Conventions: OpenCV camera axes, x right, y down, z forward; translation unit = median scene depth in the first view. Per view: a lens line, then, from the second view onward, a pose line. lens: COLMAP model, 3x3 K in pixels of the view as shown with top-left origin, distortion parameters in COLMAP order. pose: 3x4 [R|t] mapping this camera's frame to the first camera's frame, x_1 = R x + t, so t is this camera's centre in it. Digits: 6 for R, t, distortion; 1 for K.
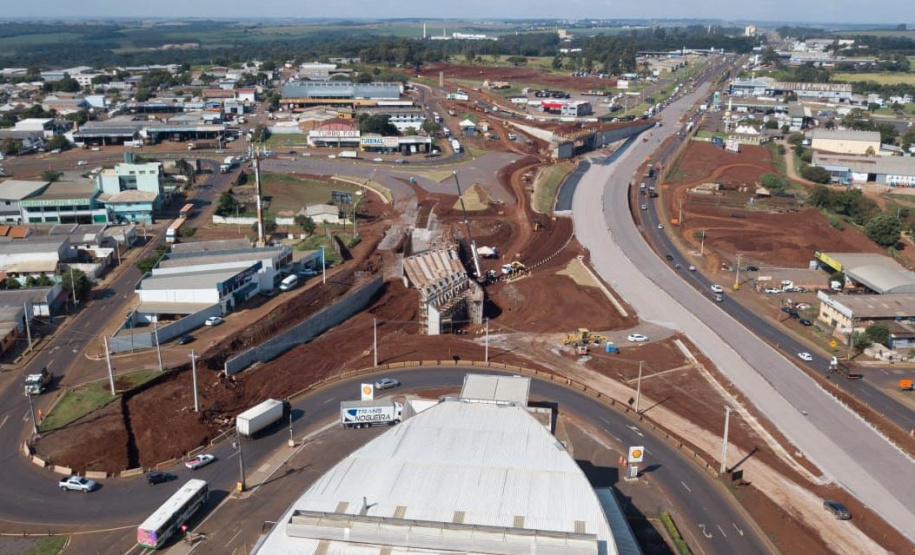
lens RADIAL K [[844.3, 0, 460.6], [0, 844.3, 277.5], [0, 0, 1]] dist [0.005441, -0.014655]
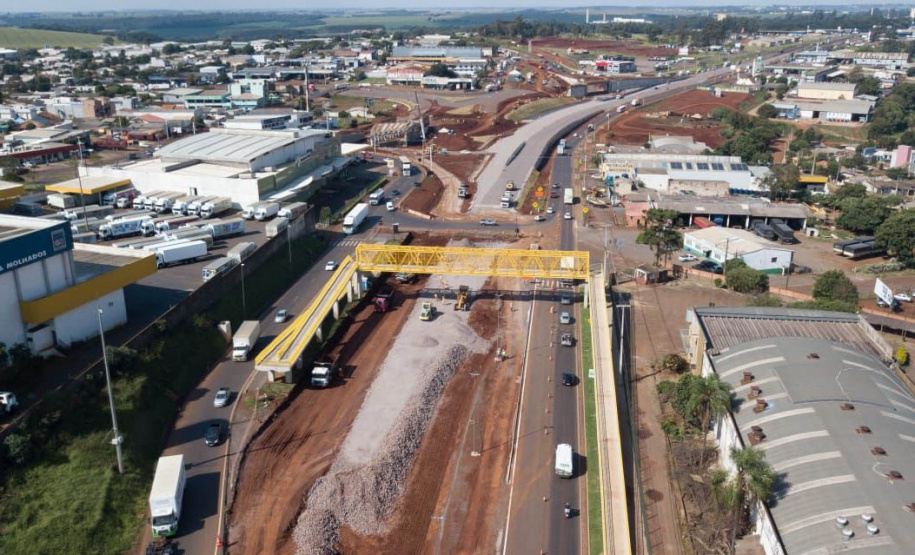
lens RADIAL K [[829.3, 0, 461.1], [0, 829.3, 281.7], [0, 0, 1]] dist [-0.000482, -0.006931]
pose [[0.976178, 0.058851, -0.208839, 0.212184], [-0.054325, 0.998149, 0.027346, 0.109652], [0.210061, -0.015349, 0.977568, -0.282879]]
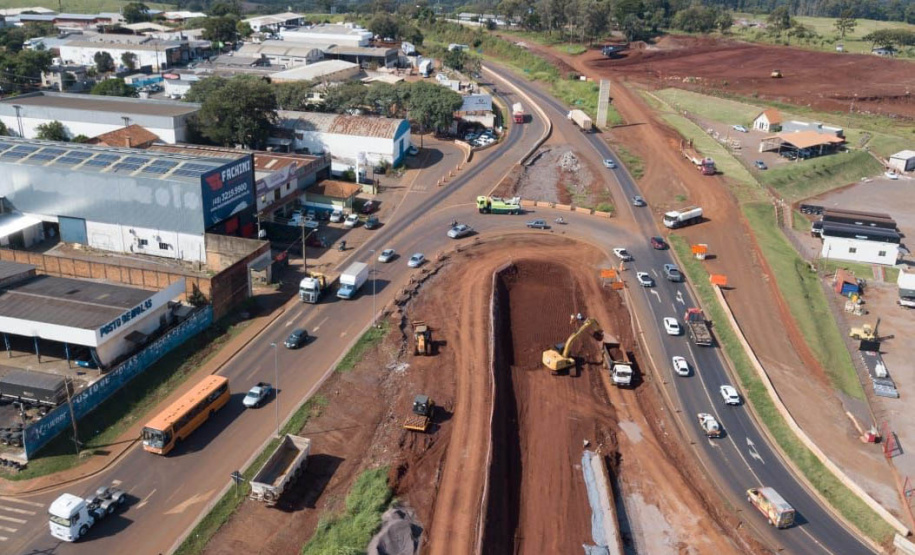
lens RADIAL K [[829.3, 0, 461.1], [0, 829.3, 281.7], [0, 0, 1]] dist [-0.000482, -0.006931]
pose [[0.919038, 0.163264, -0.358767, 0.068581], [-0.139354, 0.985986, 0.091714, -0.267888], [0.368713, -0.034293, 0.928910, 0.977711]]
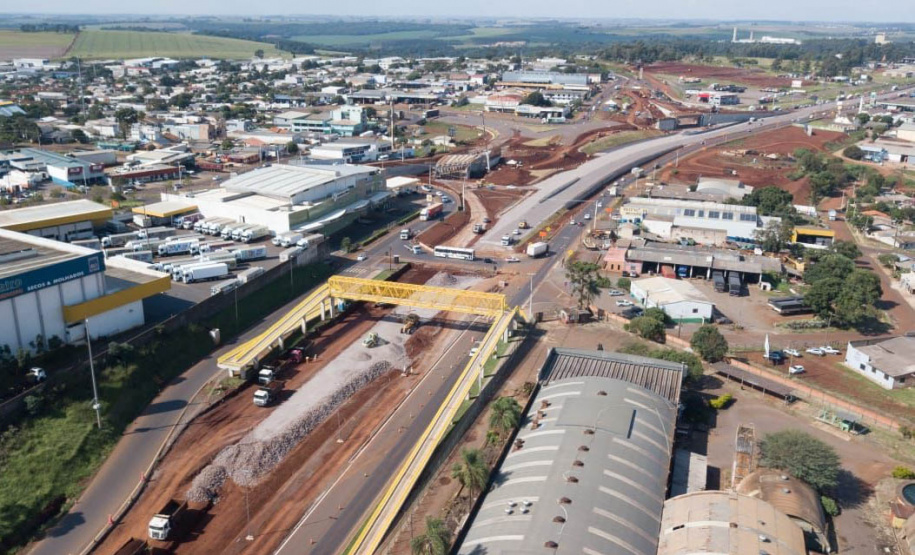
lens RADIAL K [[828.9, 0, 464.0], [0, 828.9, 280.6], [0, 0, 1]] dist [0.006903, -0.021797]
pose [[0.923558, 0.123179, -0.363135, 0.307940], [-0.120256, 0.992267, 0.030739, 0.089534], [0.364113, 0.015280, 0.931229, -0.332537]]
